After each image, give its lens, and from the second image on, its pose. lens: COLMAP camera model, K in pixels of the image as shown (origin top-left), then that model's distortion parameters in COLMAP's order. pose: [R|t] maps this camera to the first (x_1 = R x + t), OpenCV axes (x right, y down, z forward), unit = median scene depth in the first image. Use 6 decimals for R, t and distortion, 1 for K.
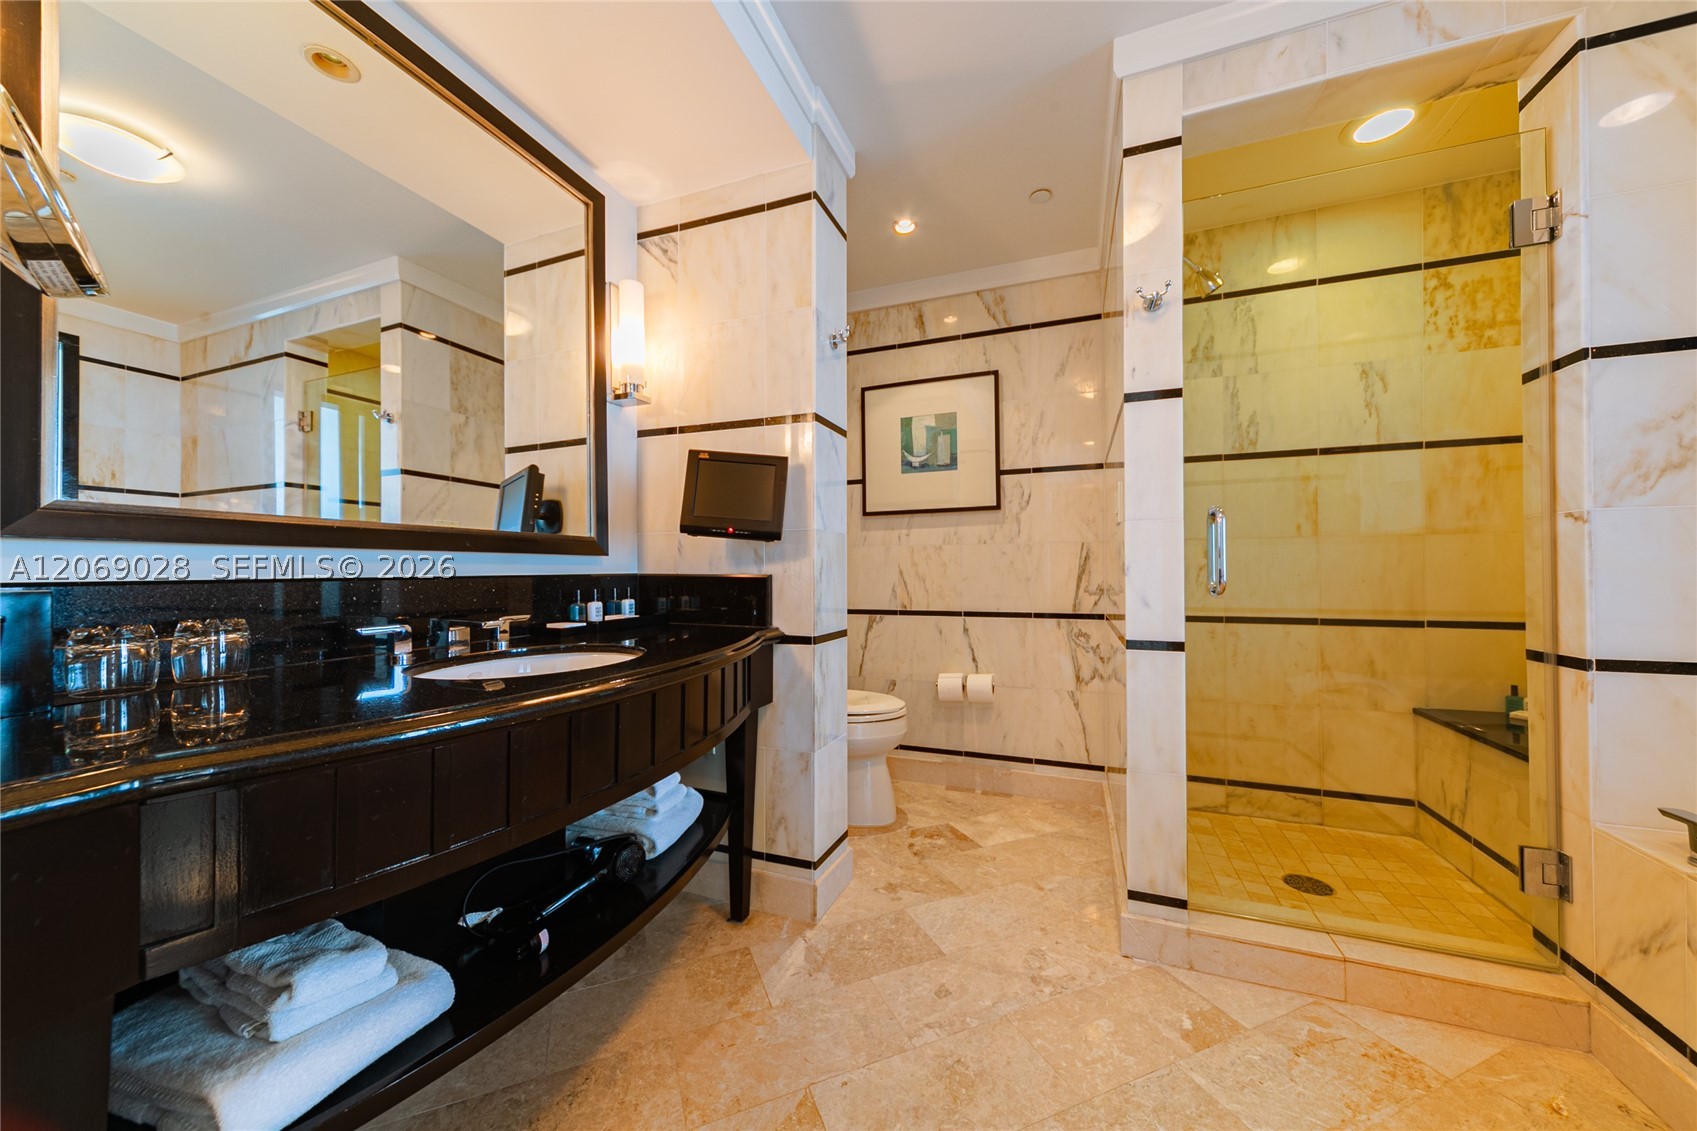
lens RADIAL K [[588.6, 0, 847.9], [0, 588.6, 565.1], [0, 0, 1]] dist [0.009746, -0.001123]
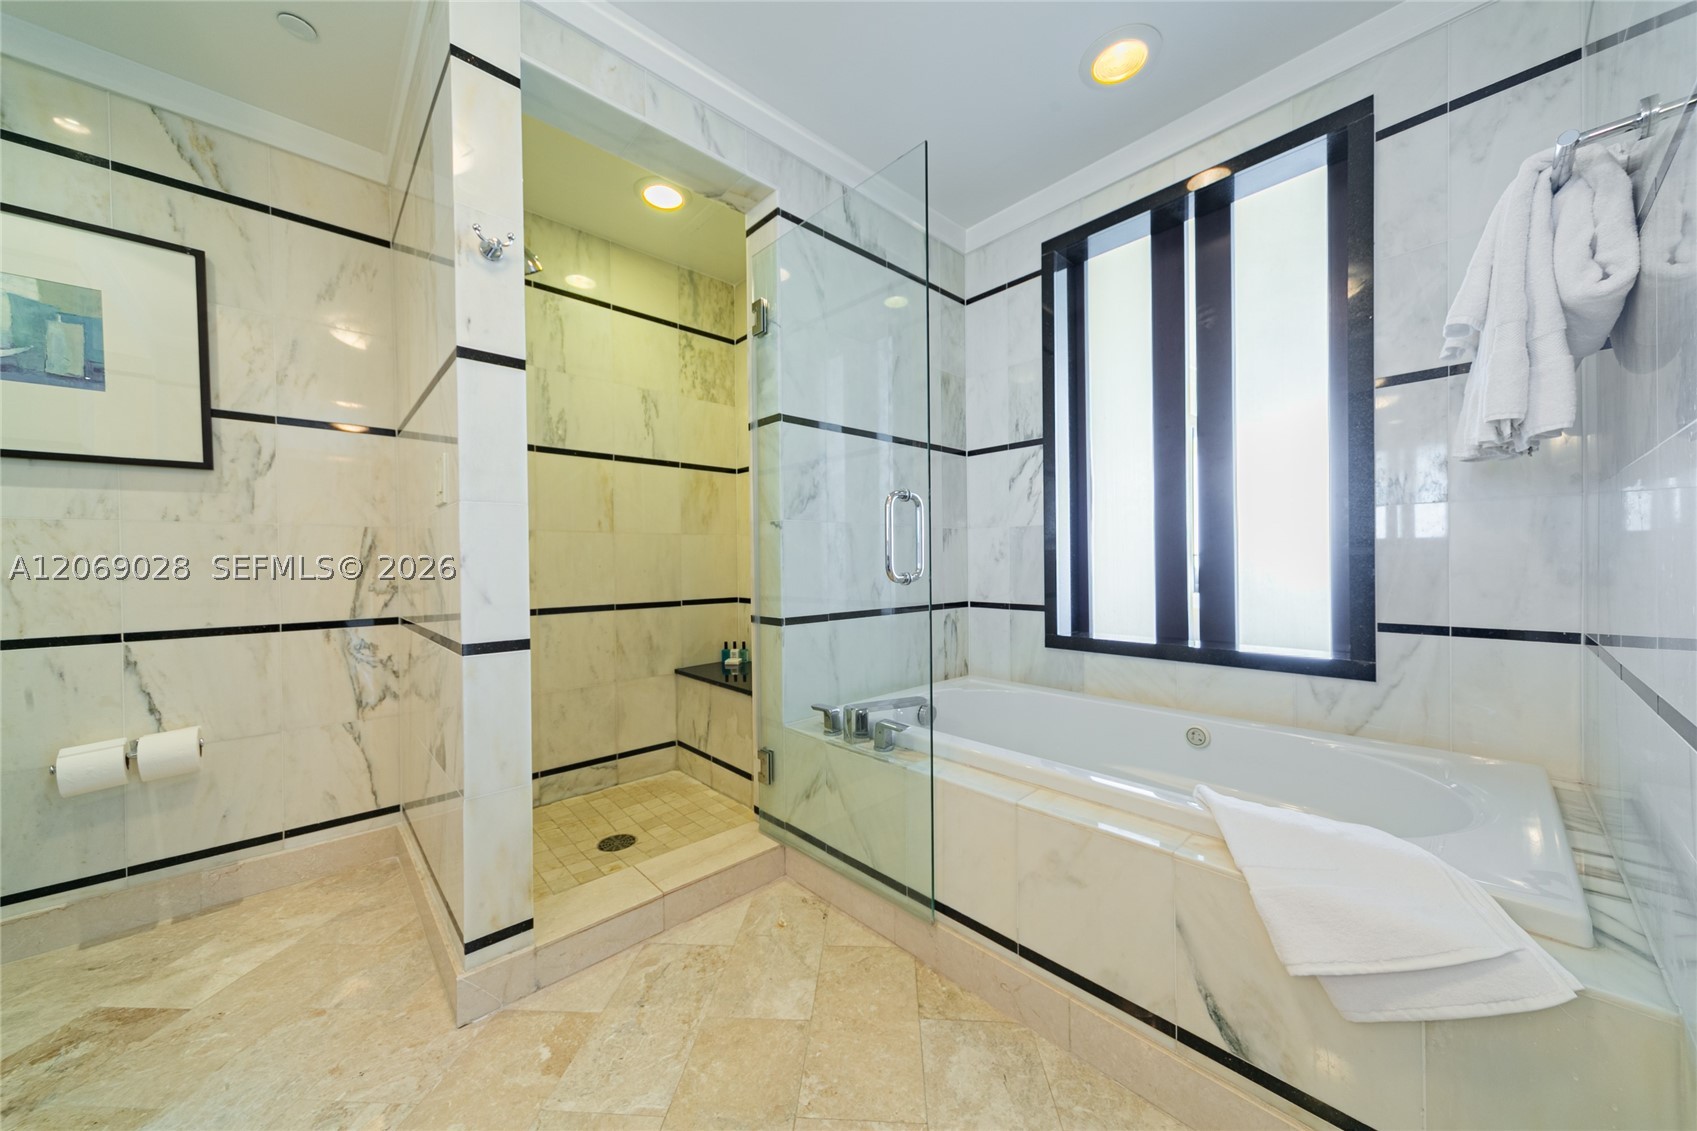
lens RADIAL K [[588.6, 0, 842.2], [0, 588.6, 566.7], [0, 0, 1]] dist [0.009746, -0.001123]
pose [[0.445733, -0.008111, 0.895129, -0.026371], [-0.001363, 0.999952, 0.009740, 0.006863], [-0.895165, -0.005561, 0.445700, 0.123538]]
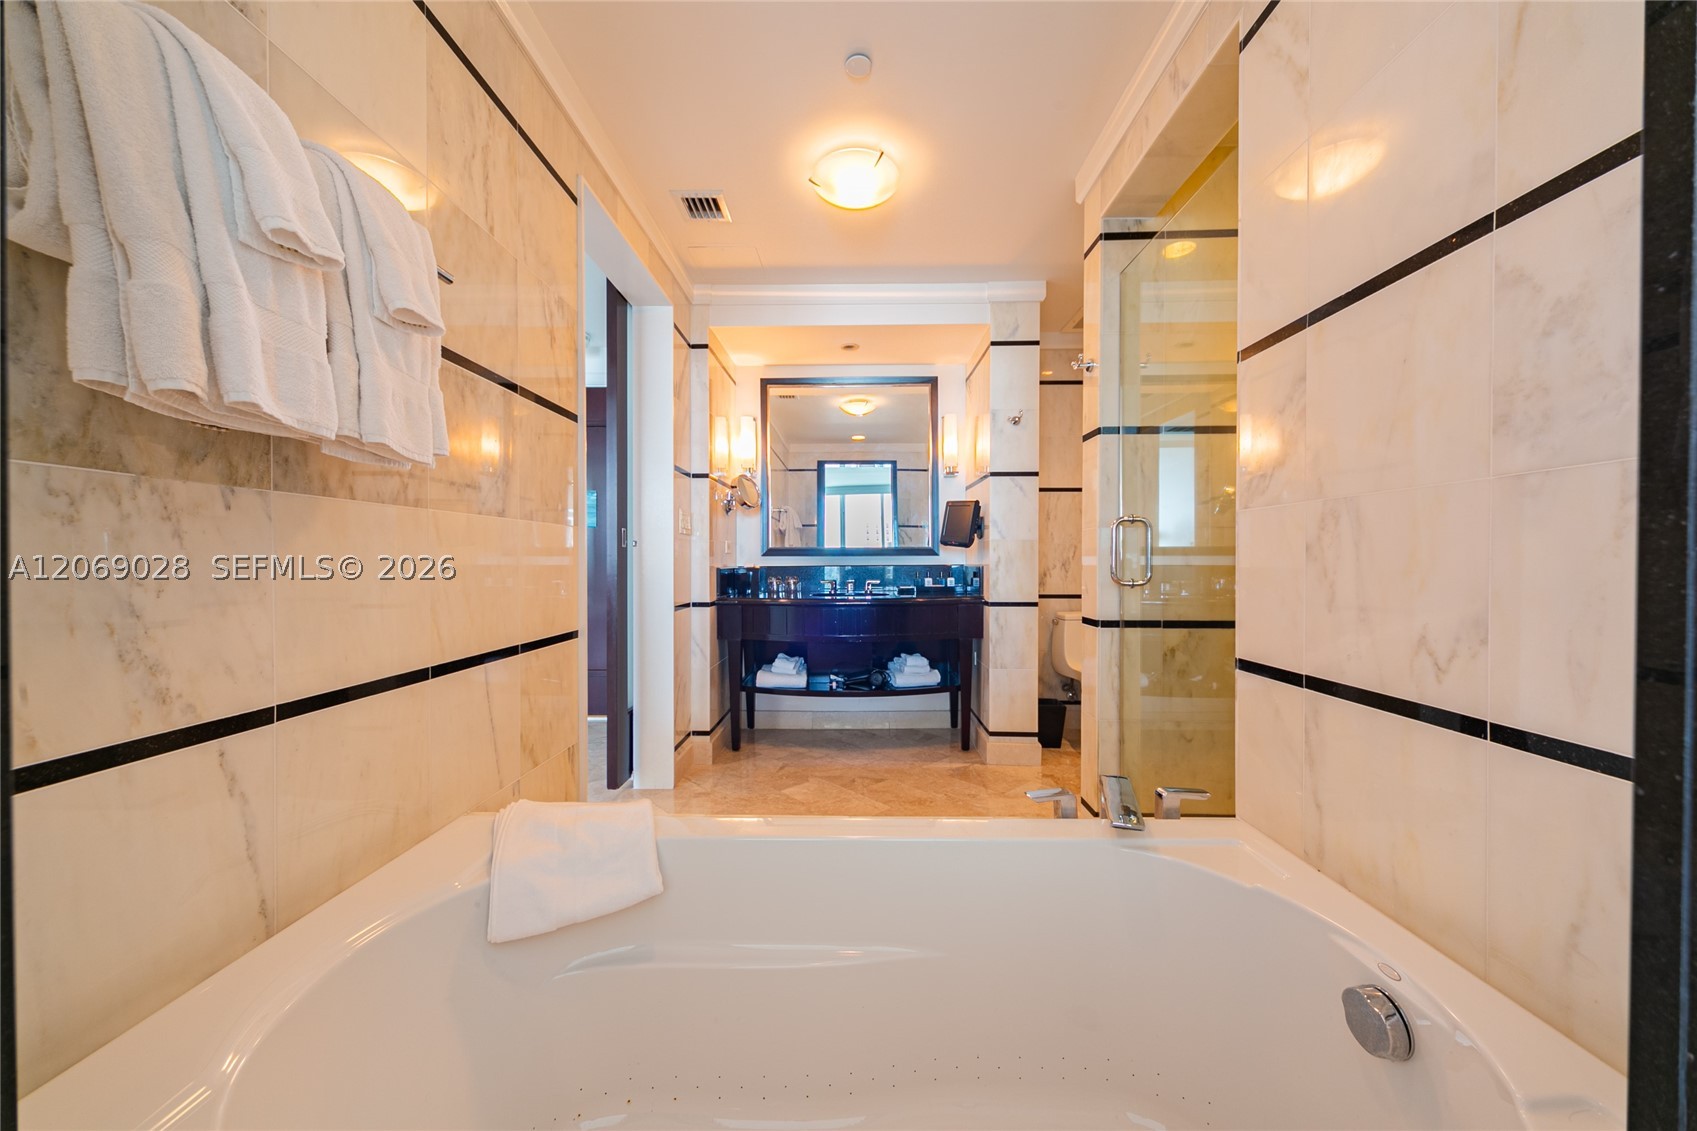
lens RADIAL K [[588.6, 0, 844.1], [0, 588.6, 567.8], [0, 0, 1]] dist [0.009746, -0.001123]
pose [[0.337042, 0.015354, -0.941365, 1.298331], [0.007989, 0.999784, 0.019167, -0.014223], [0.941456, -0.013981, 0.336846, 0.018716]]
